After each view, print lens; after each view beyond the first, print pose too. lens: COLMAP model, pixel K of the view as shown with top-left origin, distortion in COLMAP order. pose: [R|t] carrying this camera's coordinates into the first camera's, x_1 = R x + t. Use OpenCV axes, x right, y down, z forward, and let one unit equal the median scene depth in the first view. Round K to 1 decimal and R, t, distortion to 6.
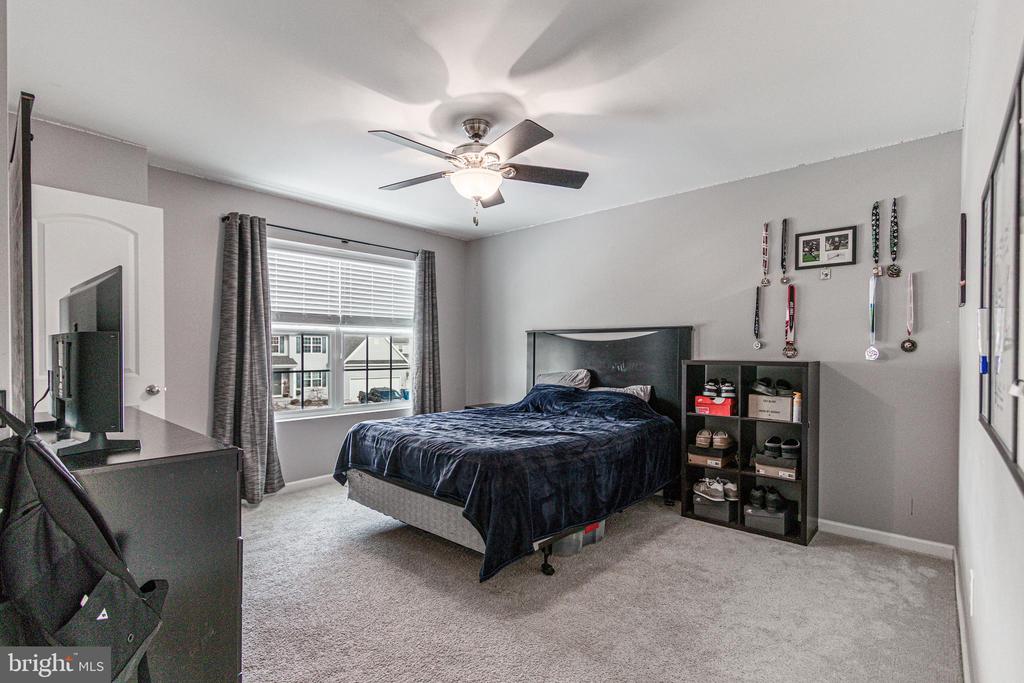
lens RADIAL K [[468.9, 0, 506.1], [0, 468.9, 347.9], [0, 0, 1]] dist [0.004574, -0.001425]
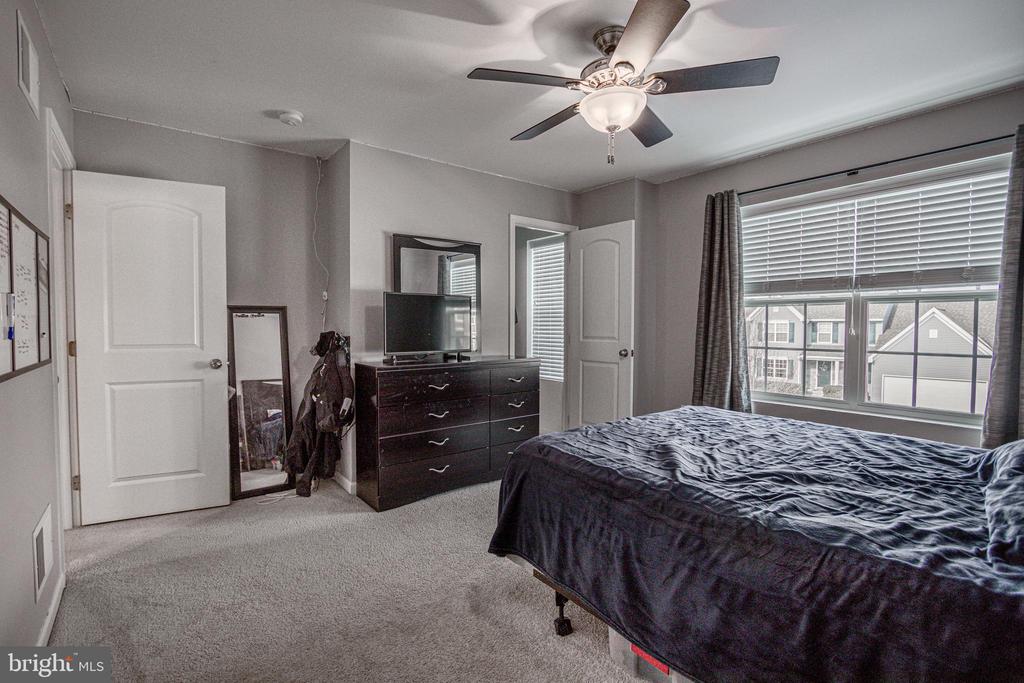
lens RADIAL K [[468.9, 0, 504.4], [0, 468.9, 338.9], [0, 0, 1]] dist [0.004574, -0.001425]
pose [[-0.187498, 0.034381, -0.981663, 0.542450], [0.003759, 0.999405, 0.034285, 0.001745], [0.982258, 0.002738, -0.187516, 0.695418]]
